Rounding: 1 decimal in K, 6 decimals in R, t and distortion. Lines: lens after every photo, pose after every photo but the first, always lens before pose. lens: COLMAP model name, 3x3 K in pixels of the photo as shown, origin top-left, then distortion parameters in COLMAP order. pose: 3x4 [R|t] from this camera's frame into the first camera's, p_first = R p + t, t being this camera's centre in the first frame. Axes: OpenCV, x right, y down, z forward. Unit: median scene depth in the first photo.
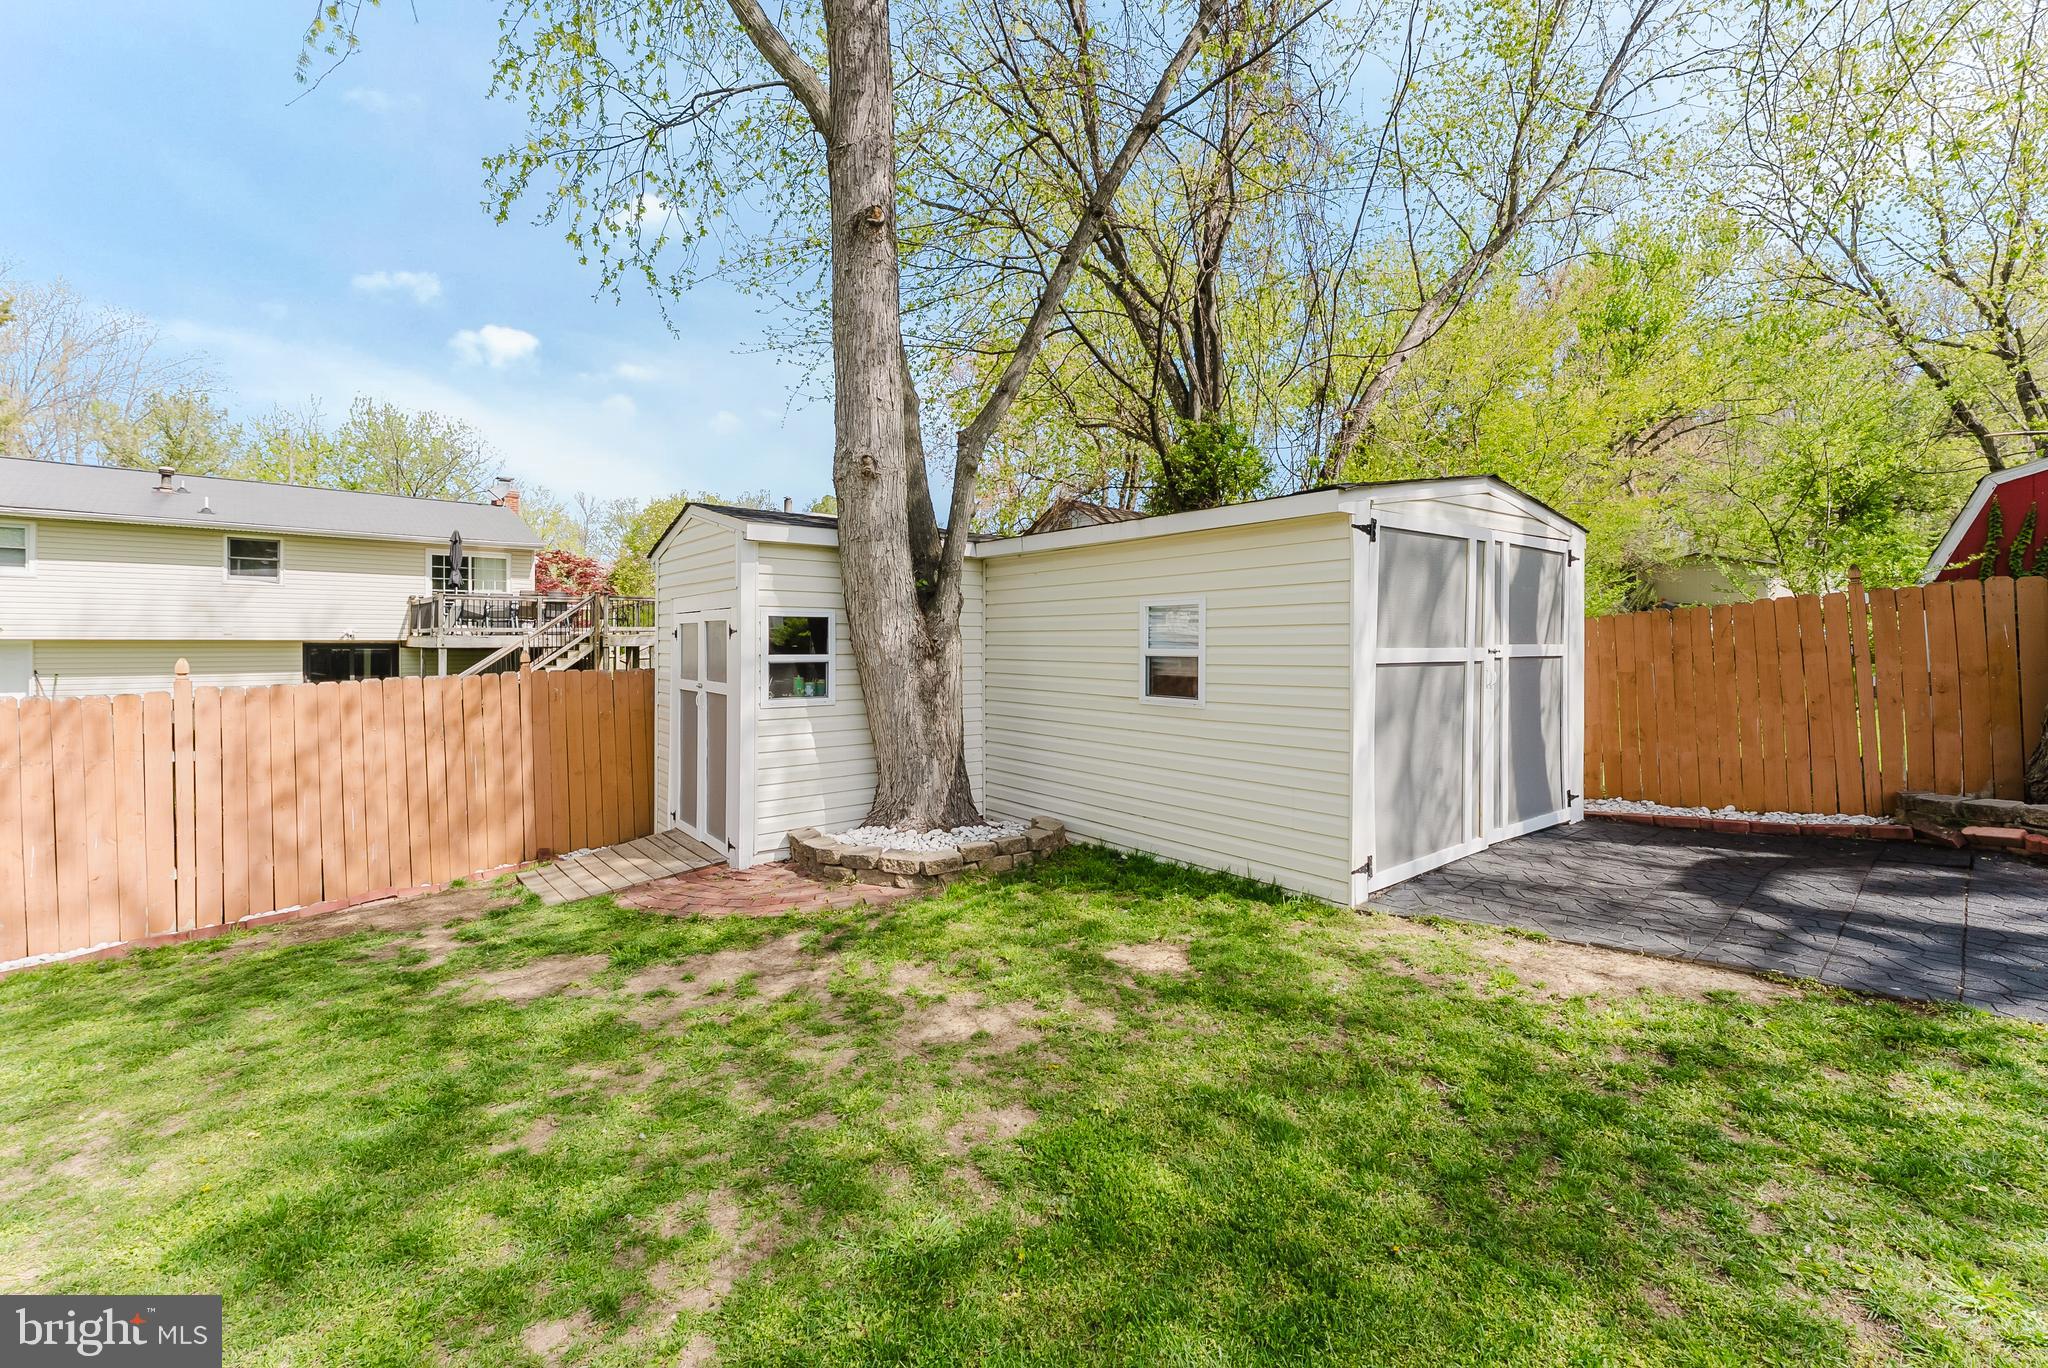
lens RADIAL K [[841.4, 0, 1025.1], [0, 841.4, 666.4], [0, 0, 1]] dist [0.000250, 0.000183]
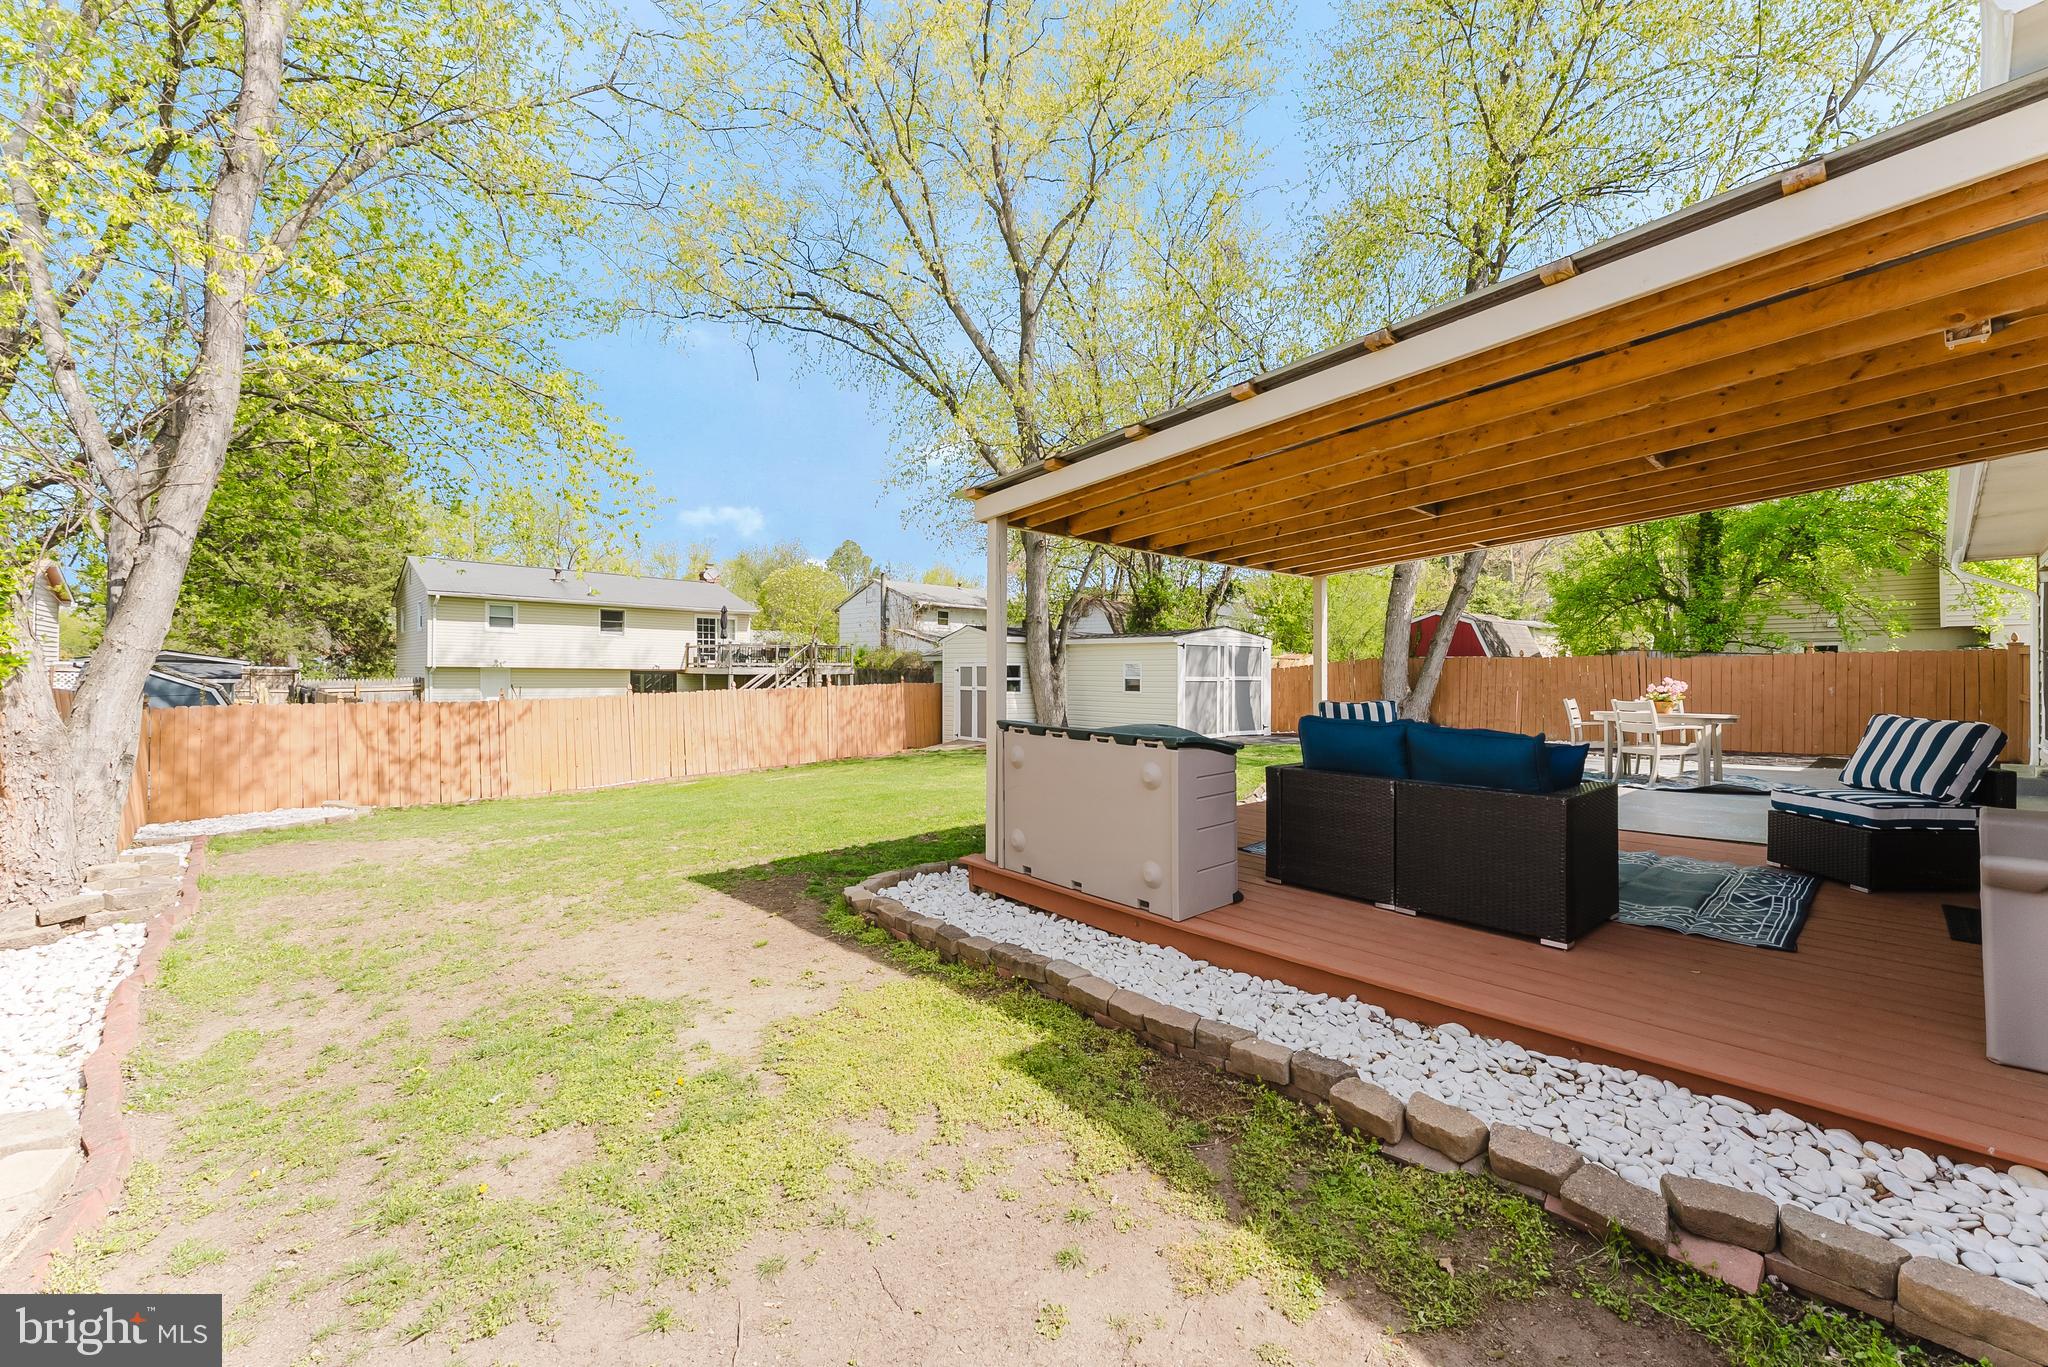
lens RADIAL K [[841.4, 0, 1015.5], [0, 841.4, 674.1], [0, 0, 1]] dist [0.000250, 0.000183]
pose [[0.999935, 0.009029, 0.006917, -0.266215], [-0.008834, 0.999577, -0.027712, 0.055488], [-0.007164, 0.027649, 0.999592, -1.986070]]
